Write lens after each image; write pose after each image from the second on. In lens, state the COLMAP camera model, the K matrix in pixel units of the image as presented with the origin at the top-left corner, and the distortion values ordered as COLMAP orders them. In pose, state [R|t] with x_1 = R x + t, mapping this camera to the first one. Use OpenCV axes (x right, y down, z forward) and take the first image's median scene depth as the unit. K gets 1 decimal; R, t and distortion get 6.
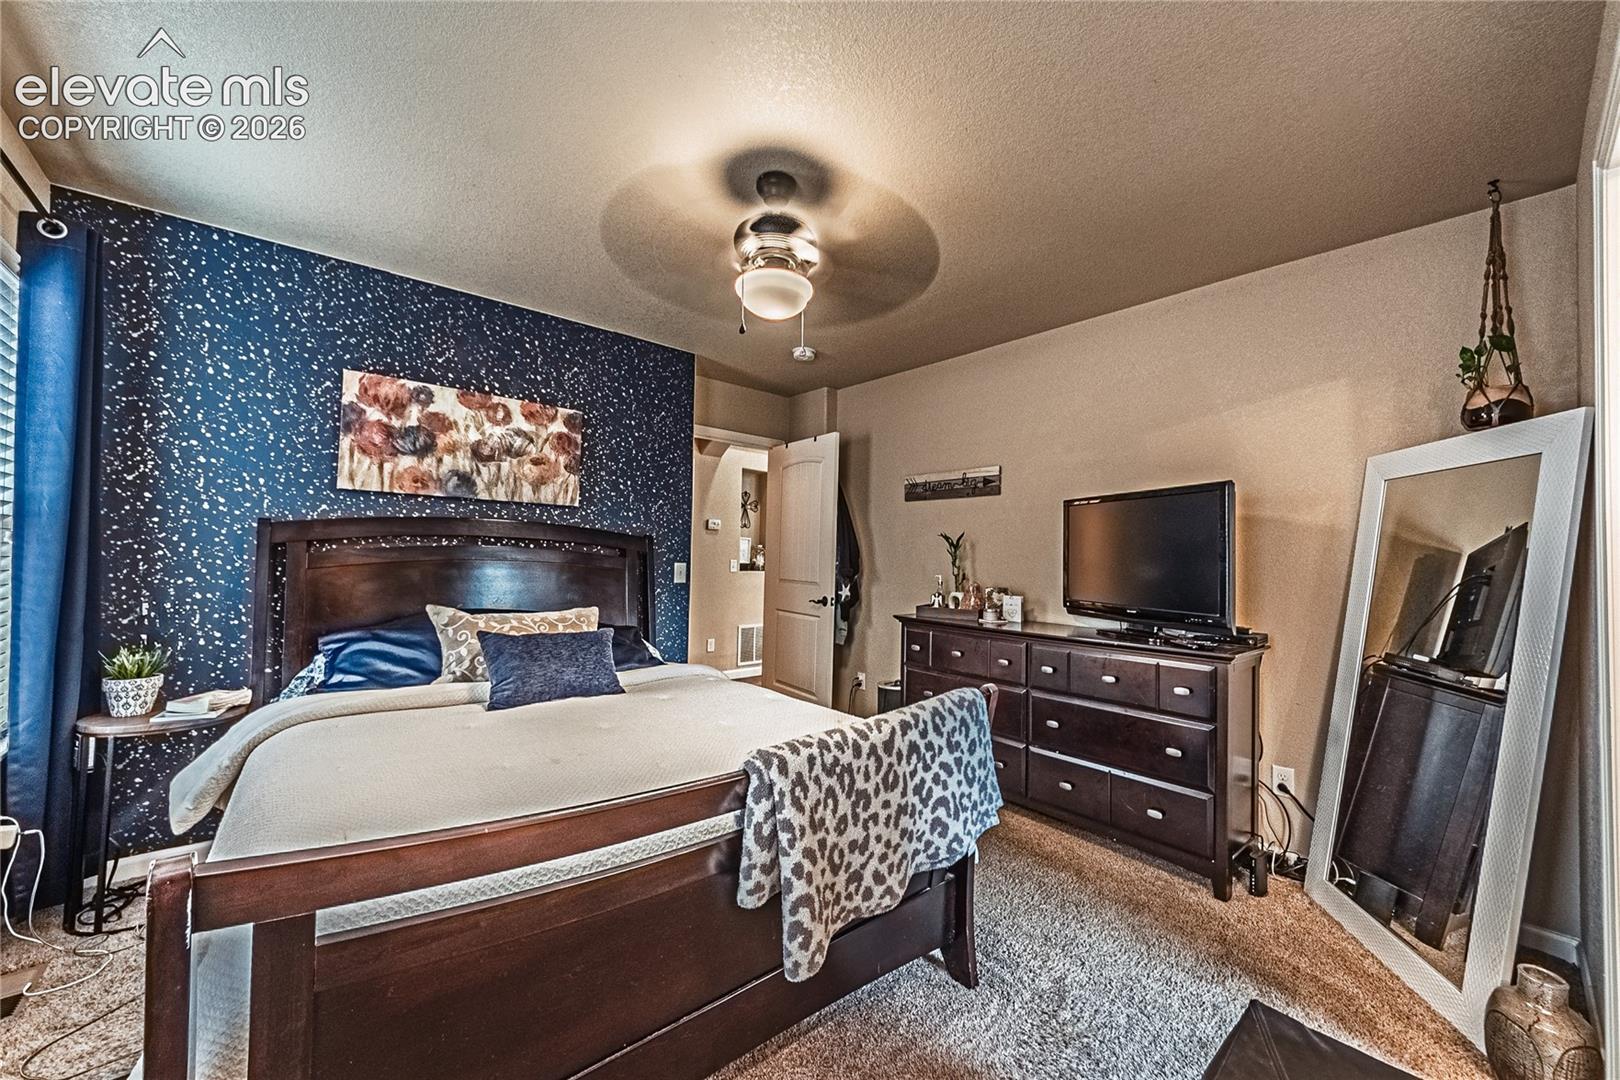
lens RADIAL K [[608.4, 0, 809.7], [0, 608.4, 548.3], [0, 0, 1]] dist [0.000743, -0.000002]
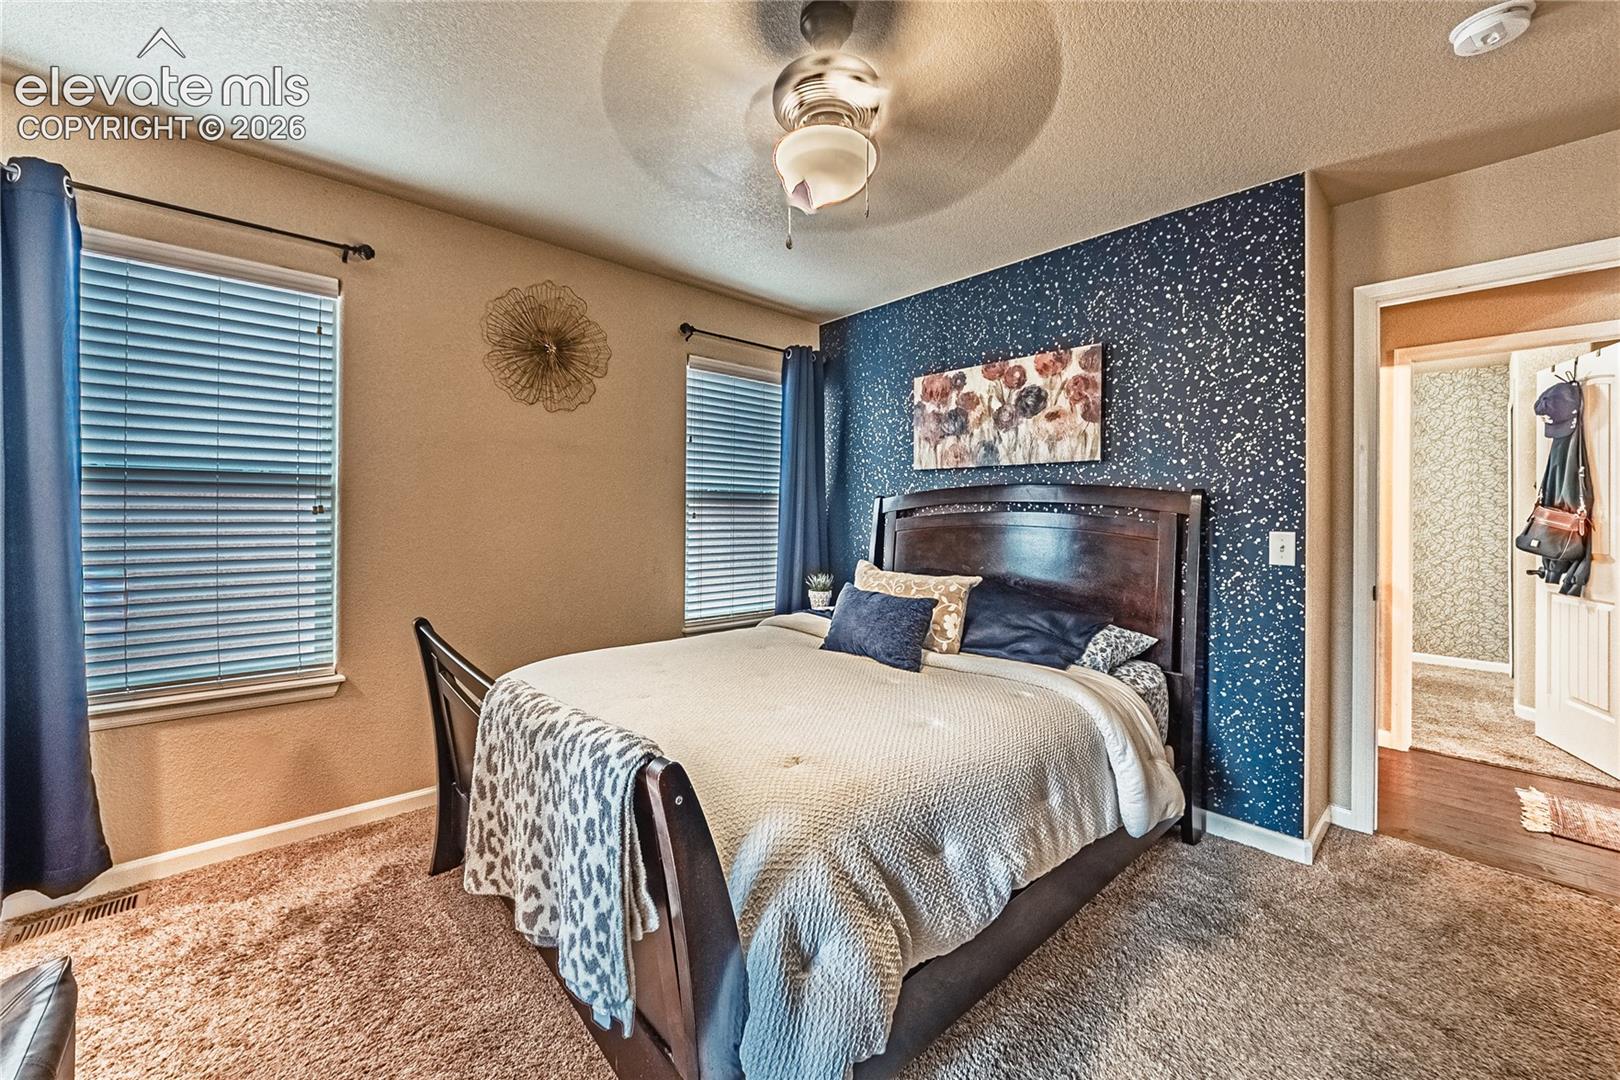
lens RADIAL K [[608.4, 0, 813.3], [0, 608.4, 514.4], [0, 0, 1]] dist [0.000743, -0.000002]
pose [[0.046925, -0.018563, -0.998726, 0.456569], [0.012588, 0.999759, -0.017991, 0.015108], [0.998819, -0.011728, 0.047147, 0.635844]]
